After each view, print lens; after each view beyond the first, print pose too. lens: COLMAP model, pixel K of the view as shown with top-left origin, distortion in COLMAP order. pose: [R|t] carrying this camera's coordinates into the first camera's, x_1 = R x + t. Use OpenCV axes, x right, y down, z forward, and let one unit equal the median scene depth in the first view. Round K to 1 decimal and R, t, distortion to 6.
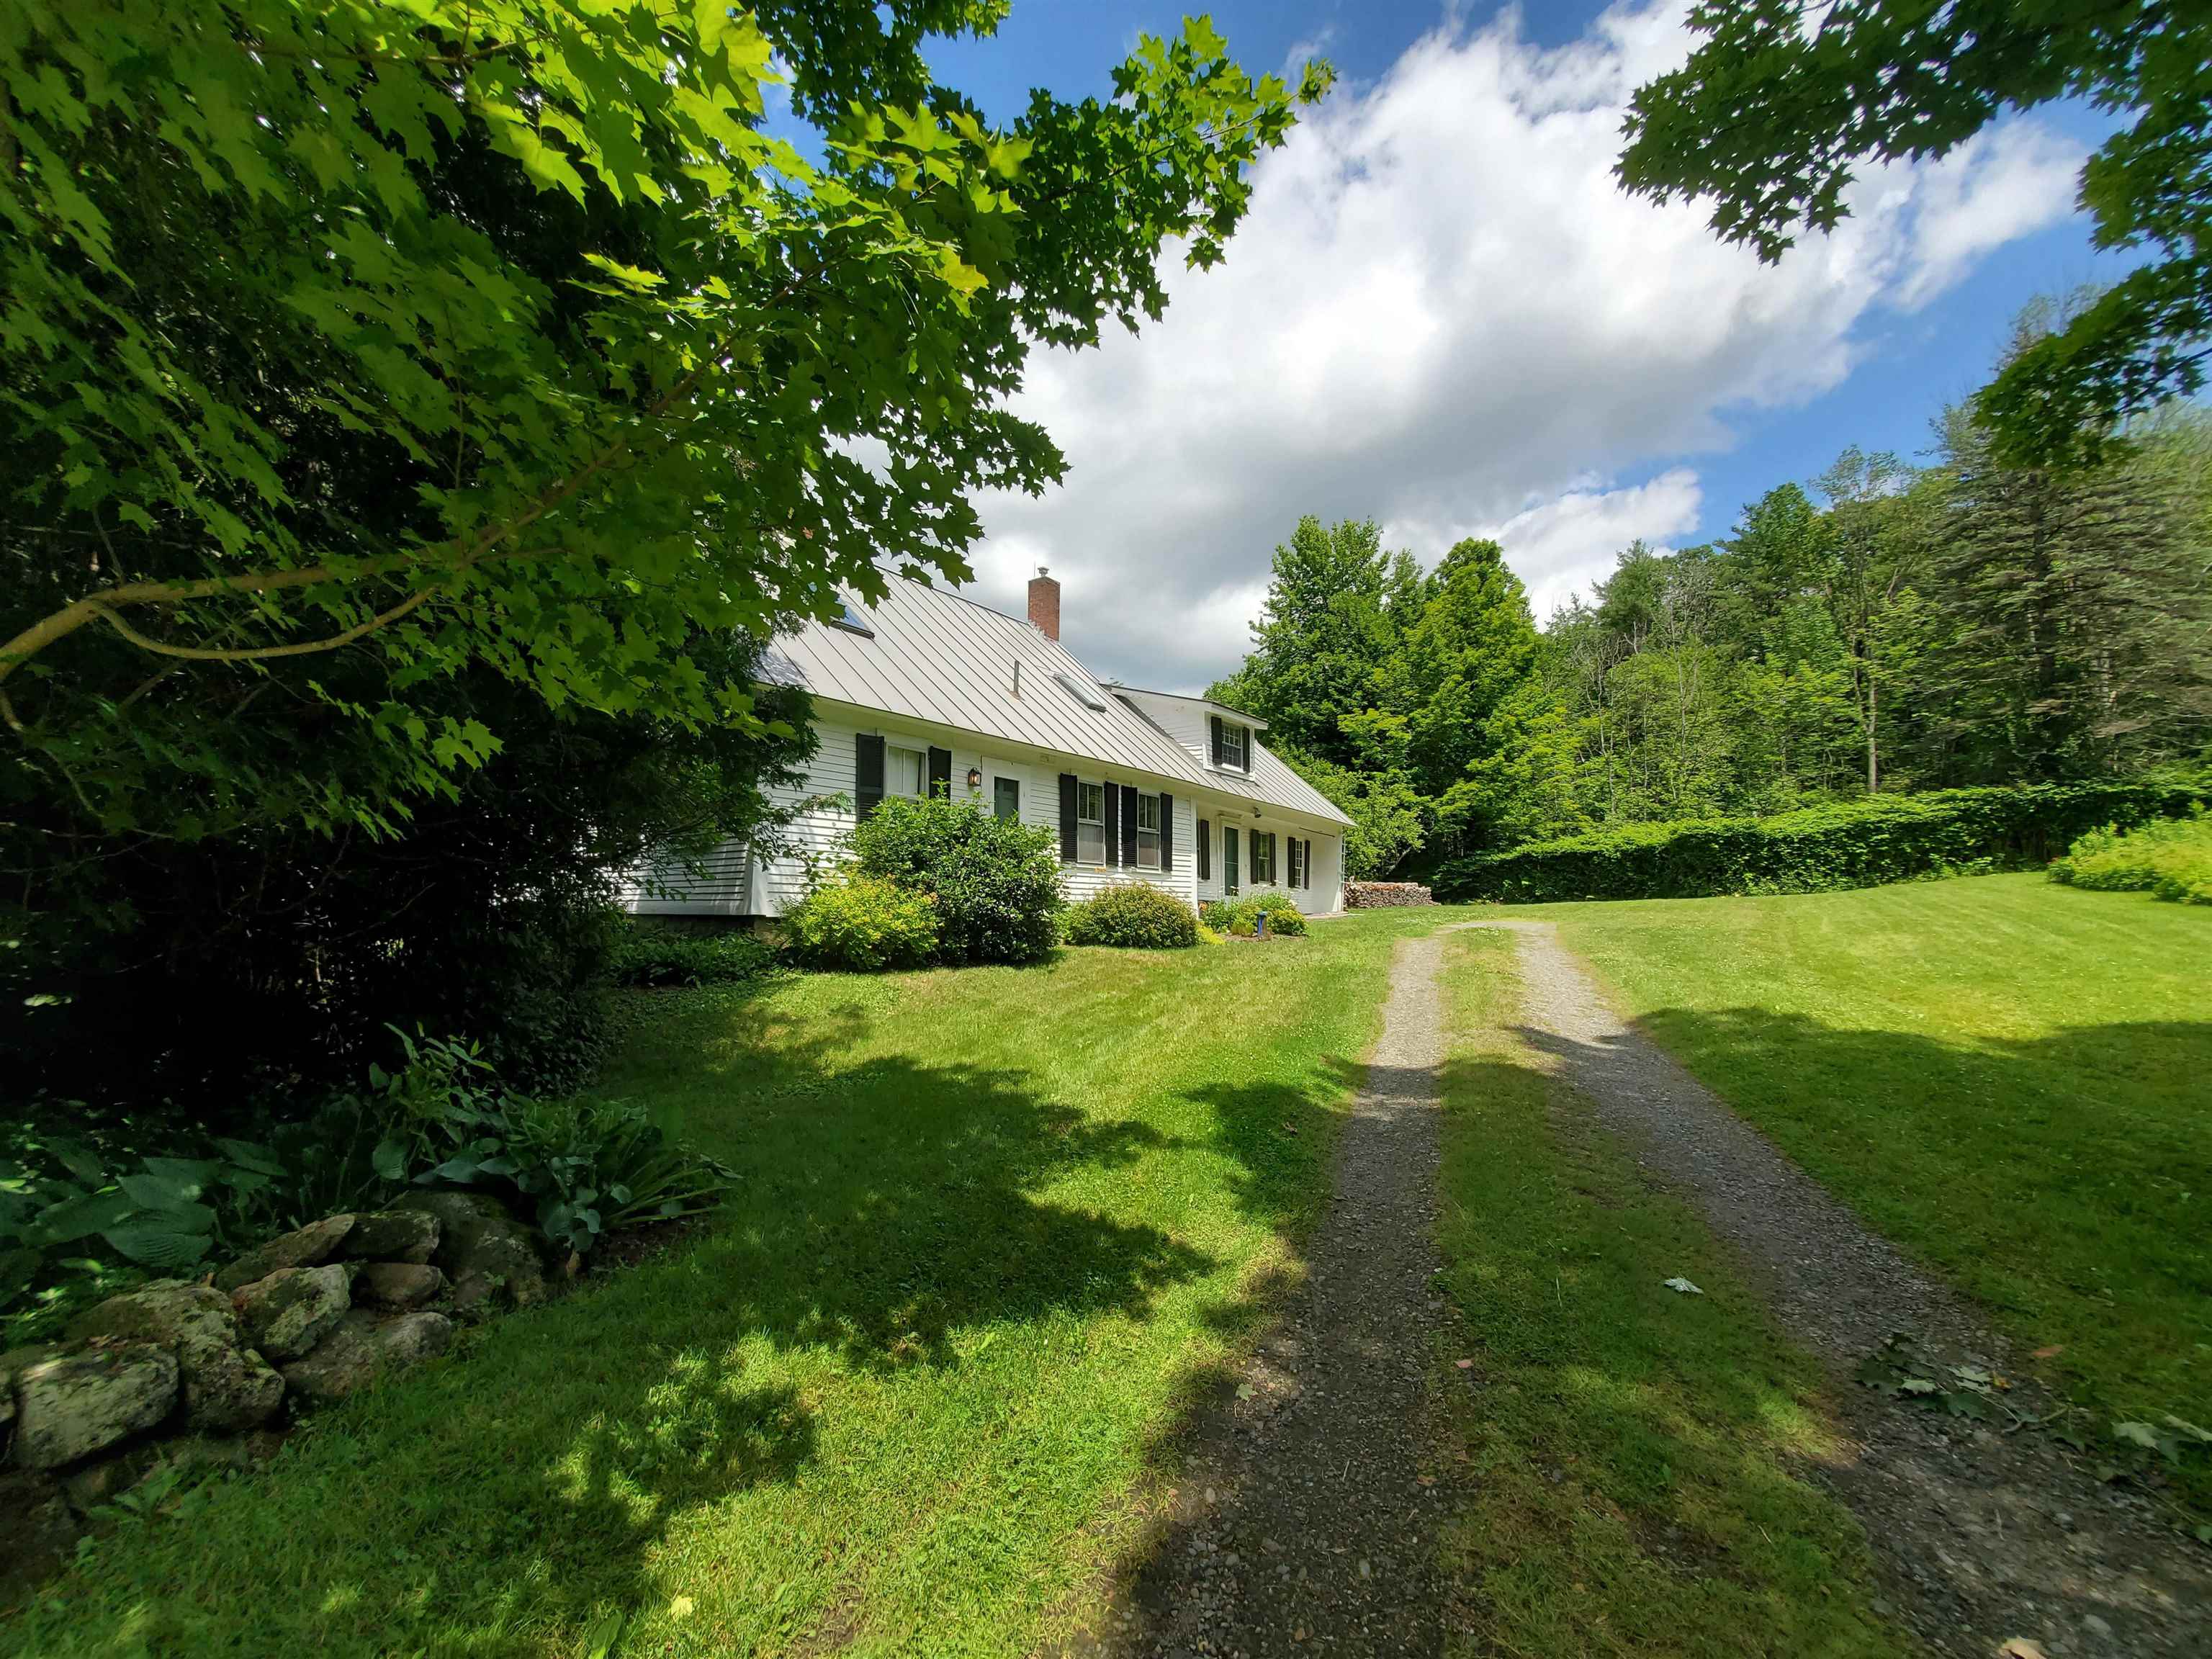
lens RADIAL K [[901.5, 0, 1099.9], [0, 901.5, 825.7], [0, 0, 1]] dist [0.003103, -0.000490]
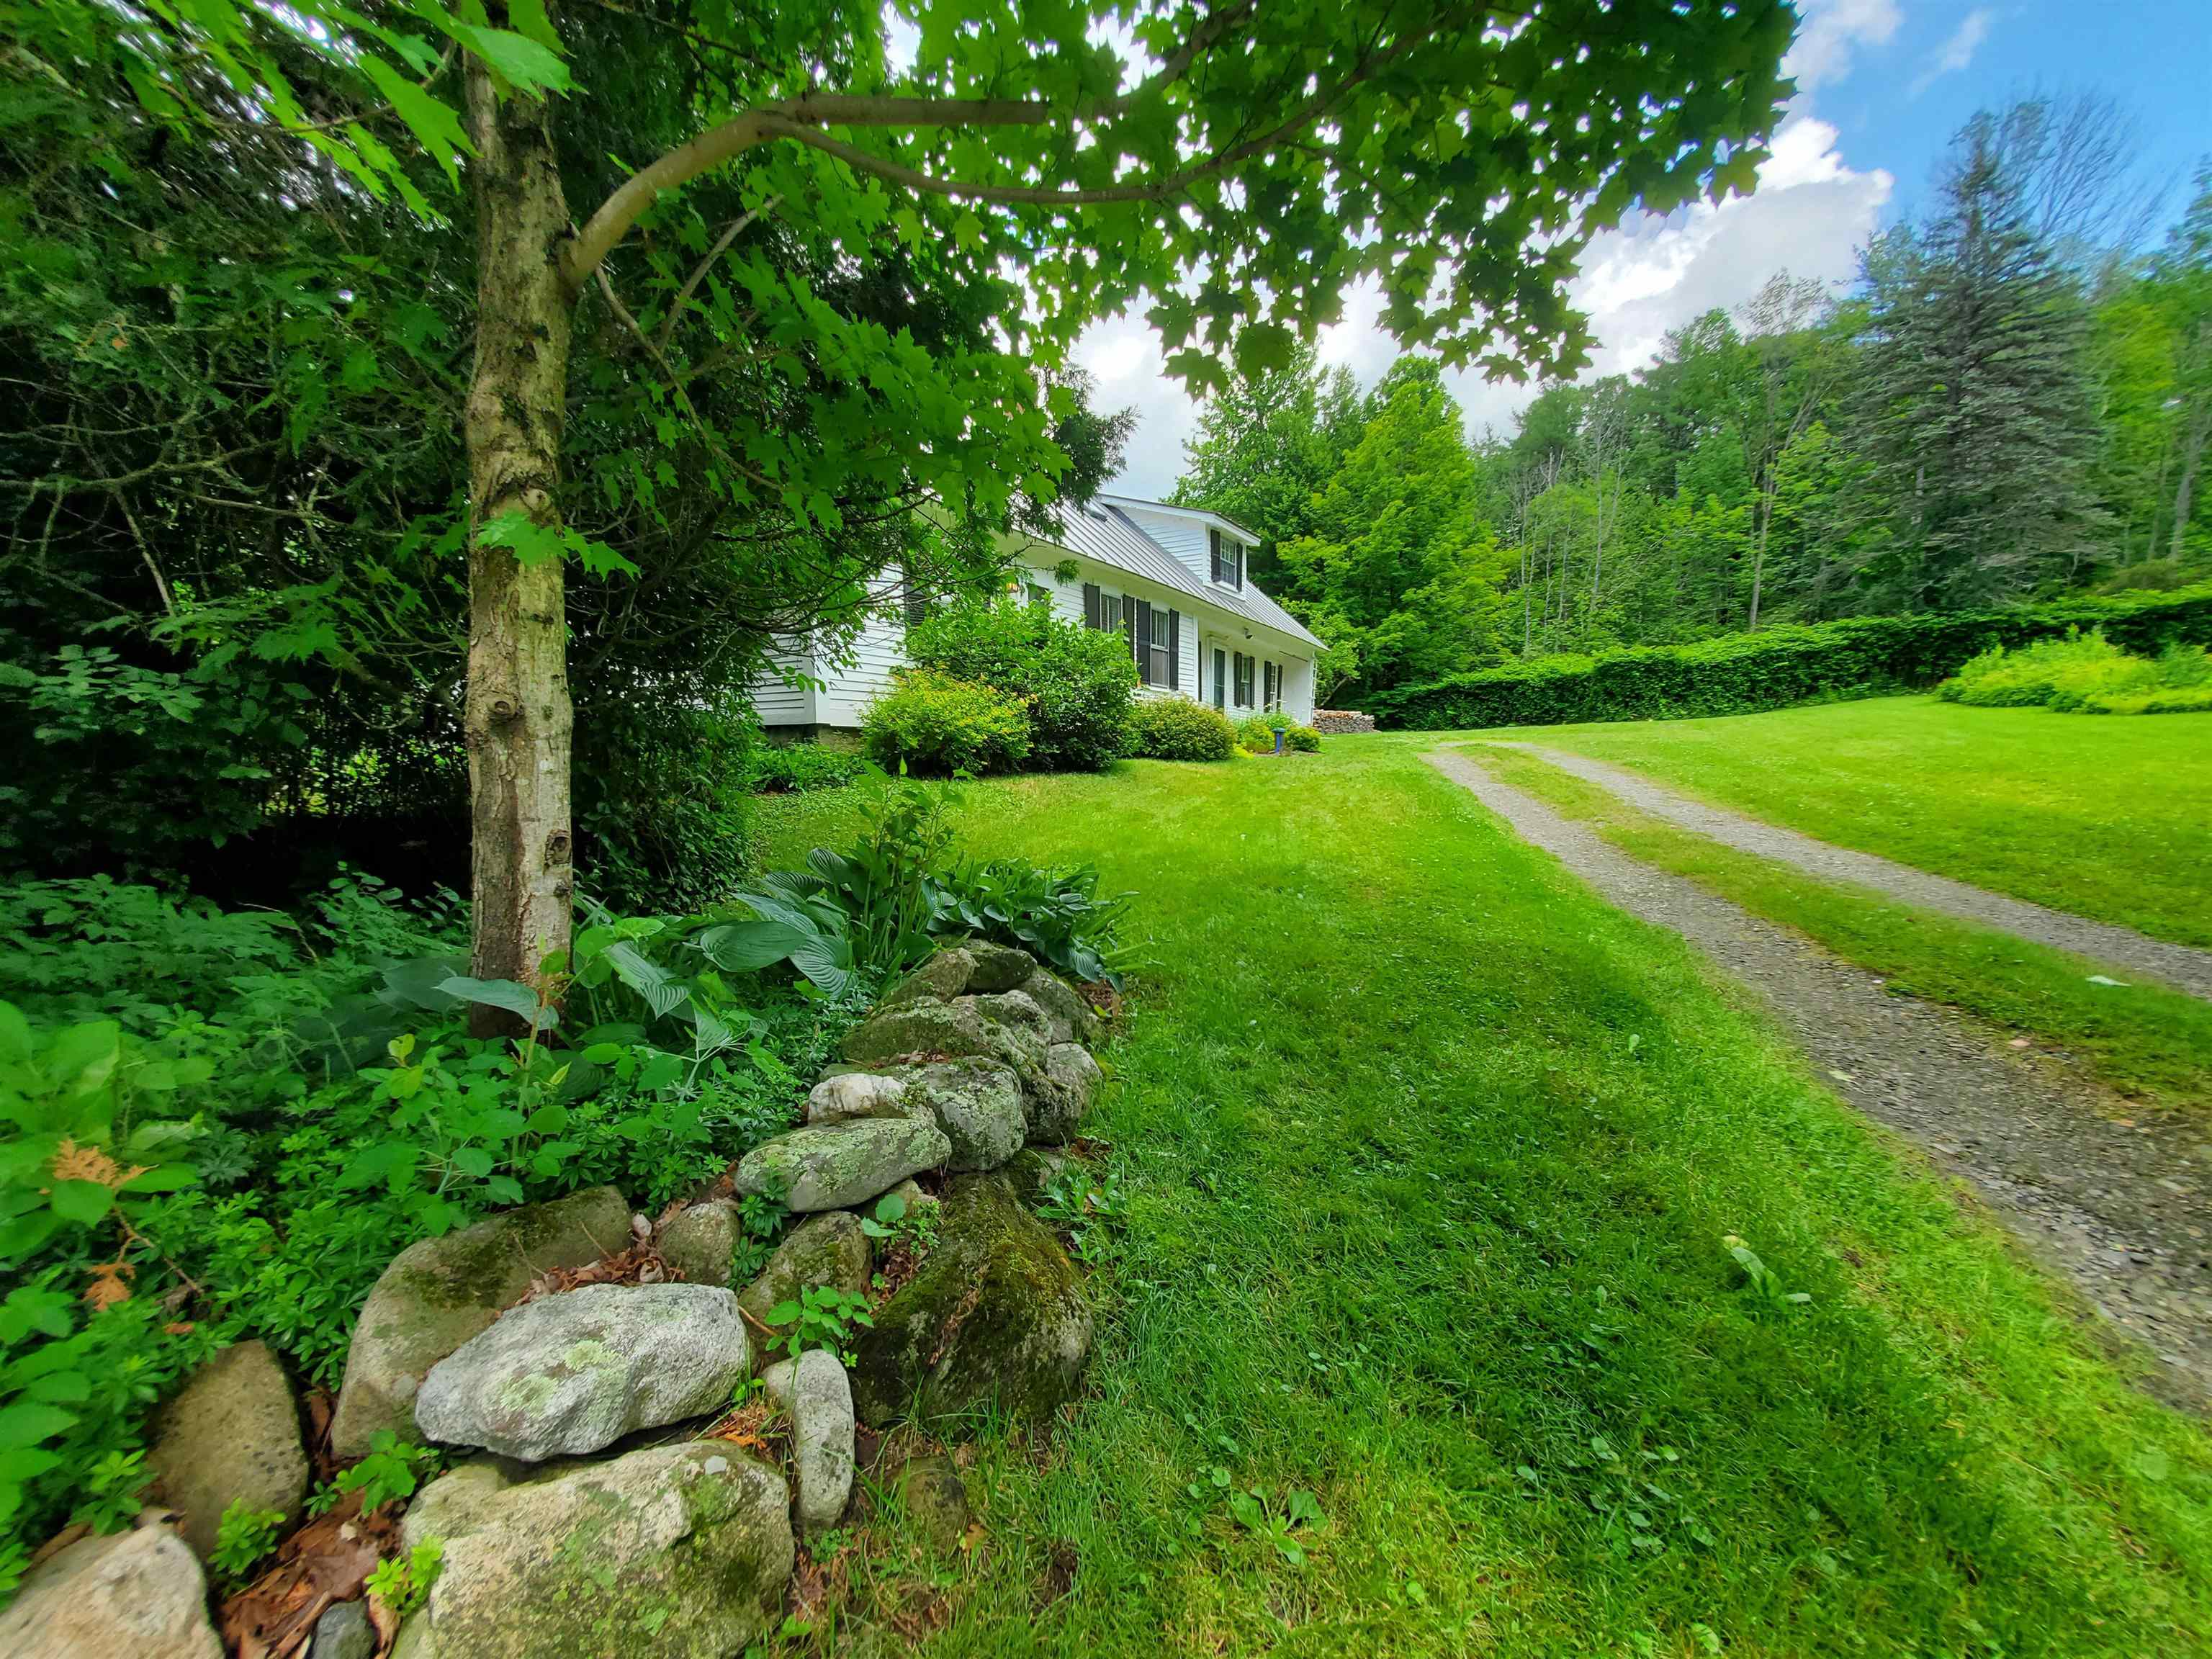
lens RADIAL K [[901.5, 0, 1106.1], [0, 901.5, 838.1], [0, 0, 1]] dist [0.003103, -0.000490]
pose [[0.992008, -0.022501, 0.124153, -0.071526], [-0.001262, 0.982152, 0.188084, 0.013812], [-0.126169, -0.186738, 0.974274, 0.010781]]
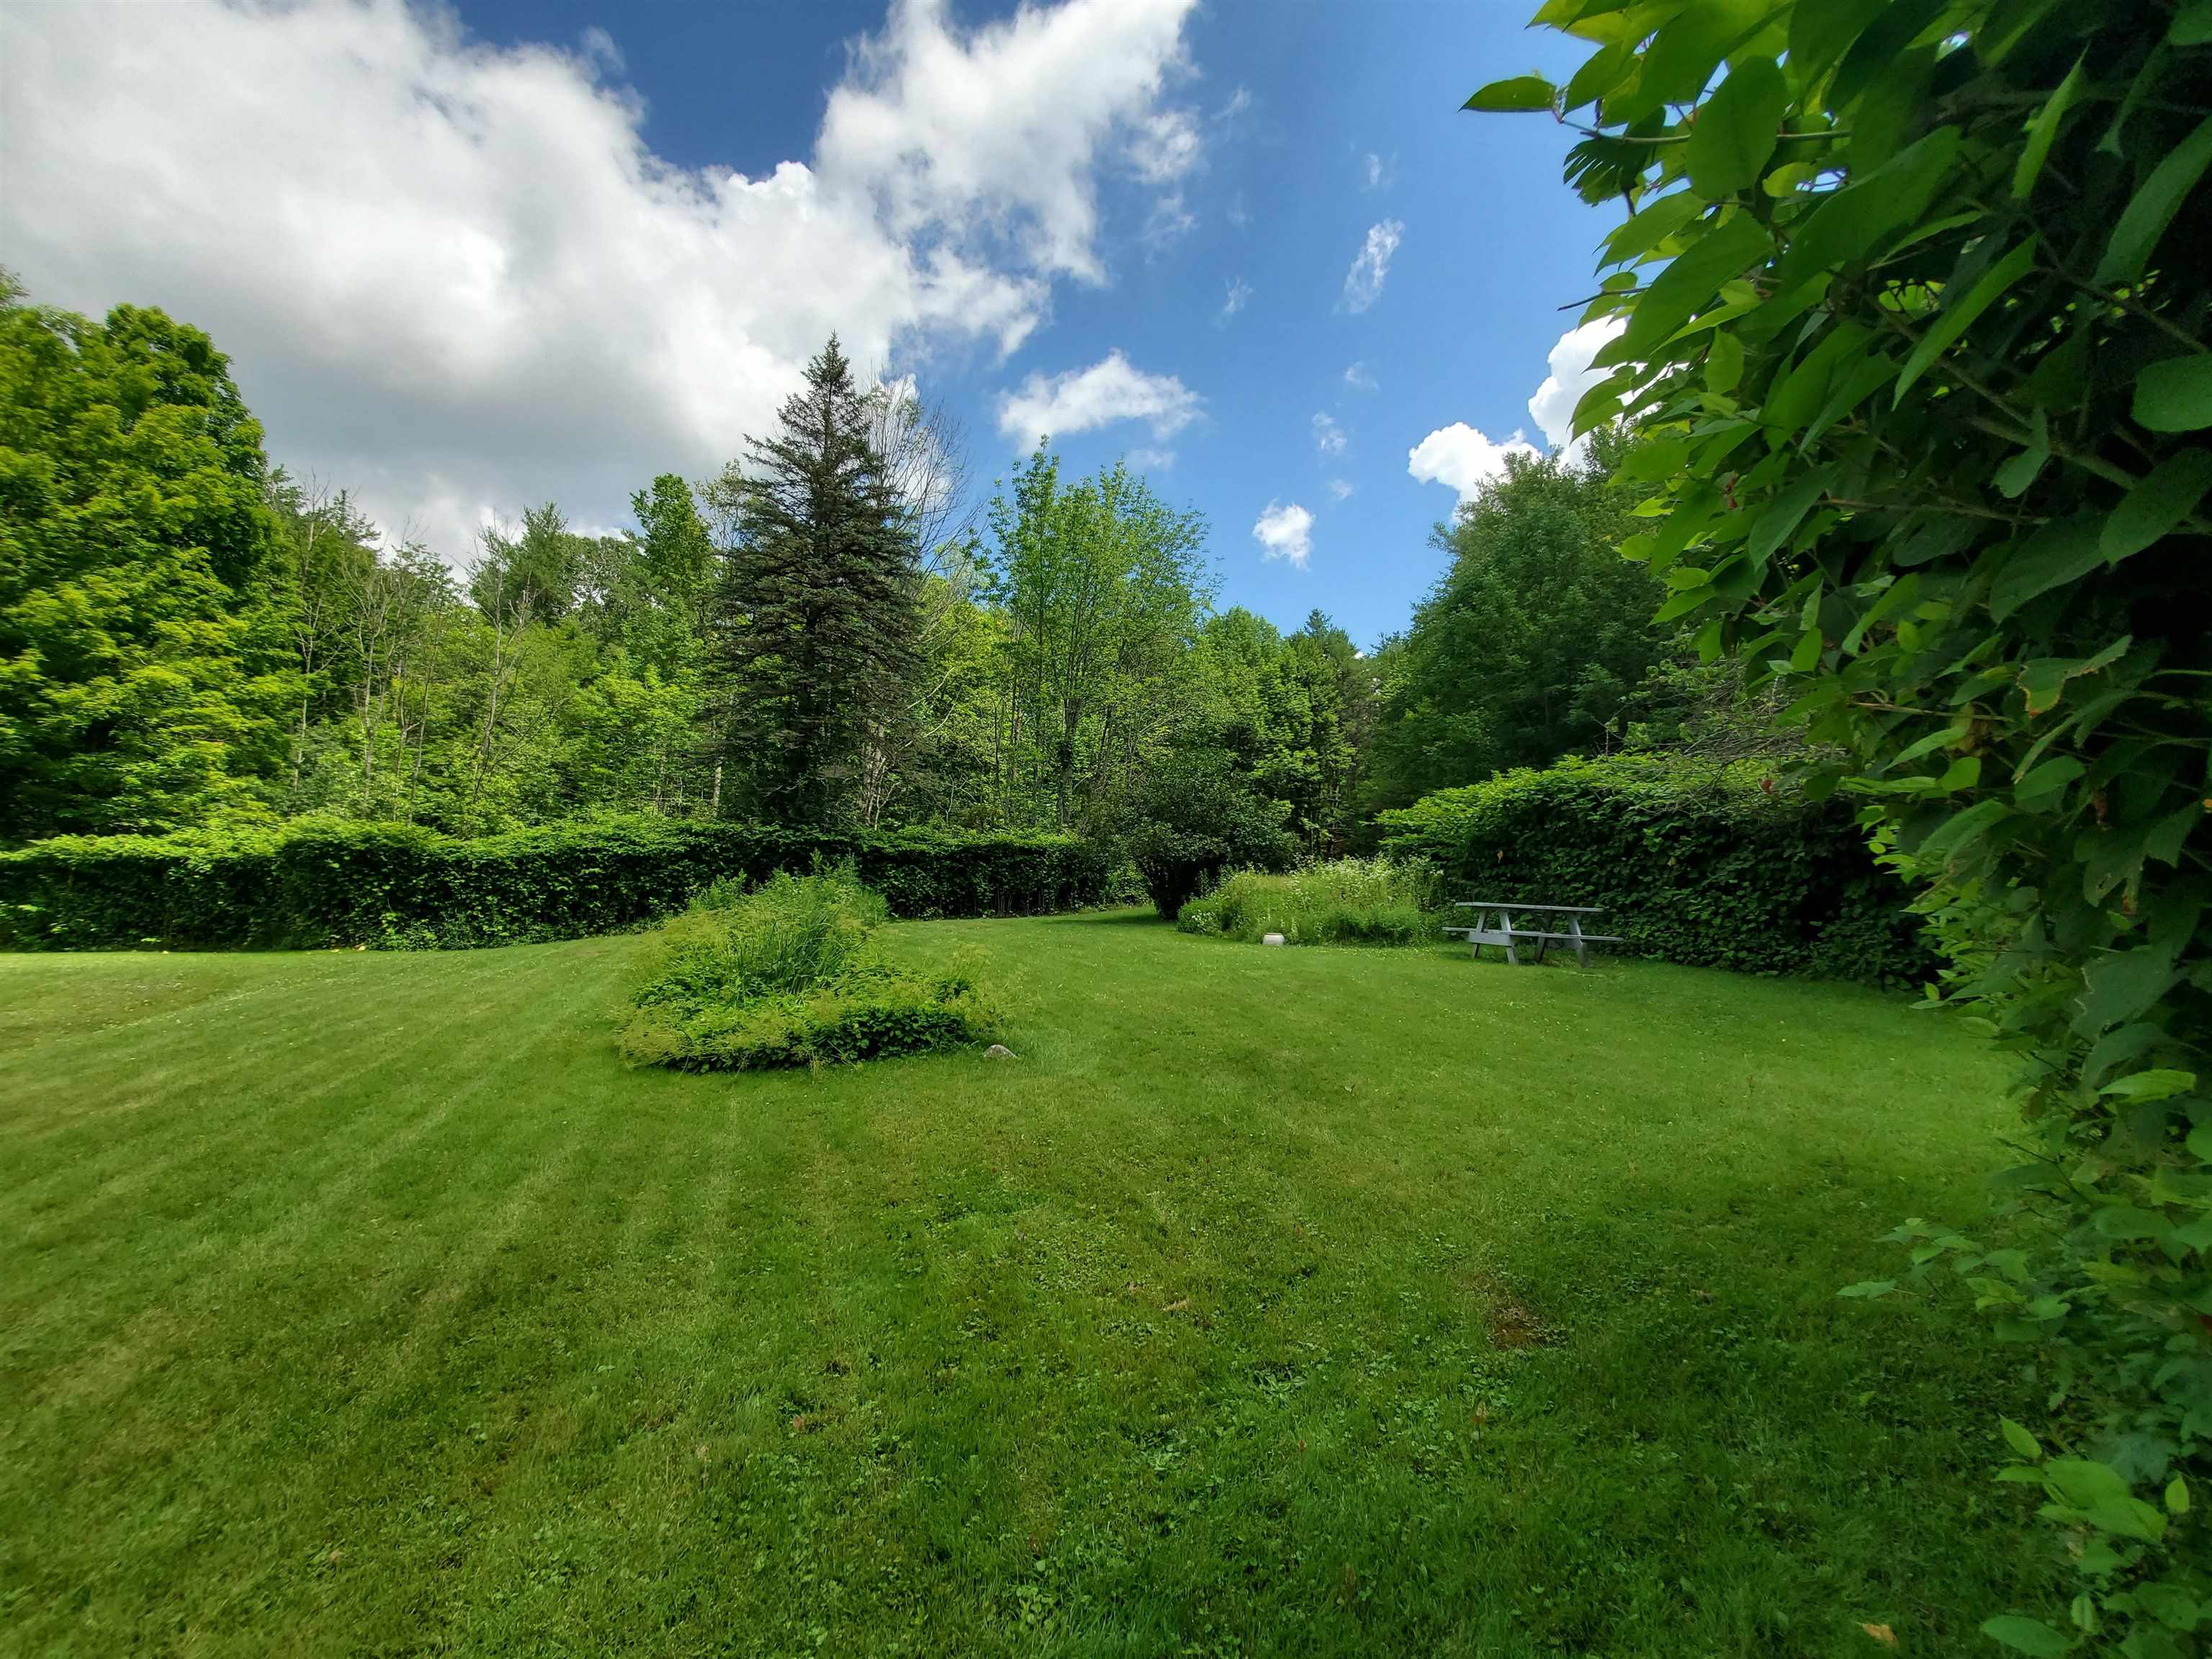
lens RADIAL K [[901.5, 0, 1105.6], [0, 901.5, 829.4], [0, 0, 1]] dist [0.003103, -0.000490]
pose [[0.492801, 0.117818, 0.862129, 0.413908], [-0.100572, 0.991863, -0.078059, -0.005466], [-0.864310, -0.048238, 0.500640, 0.260819]]
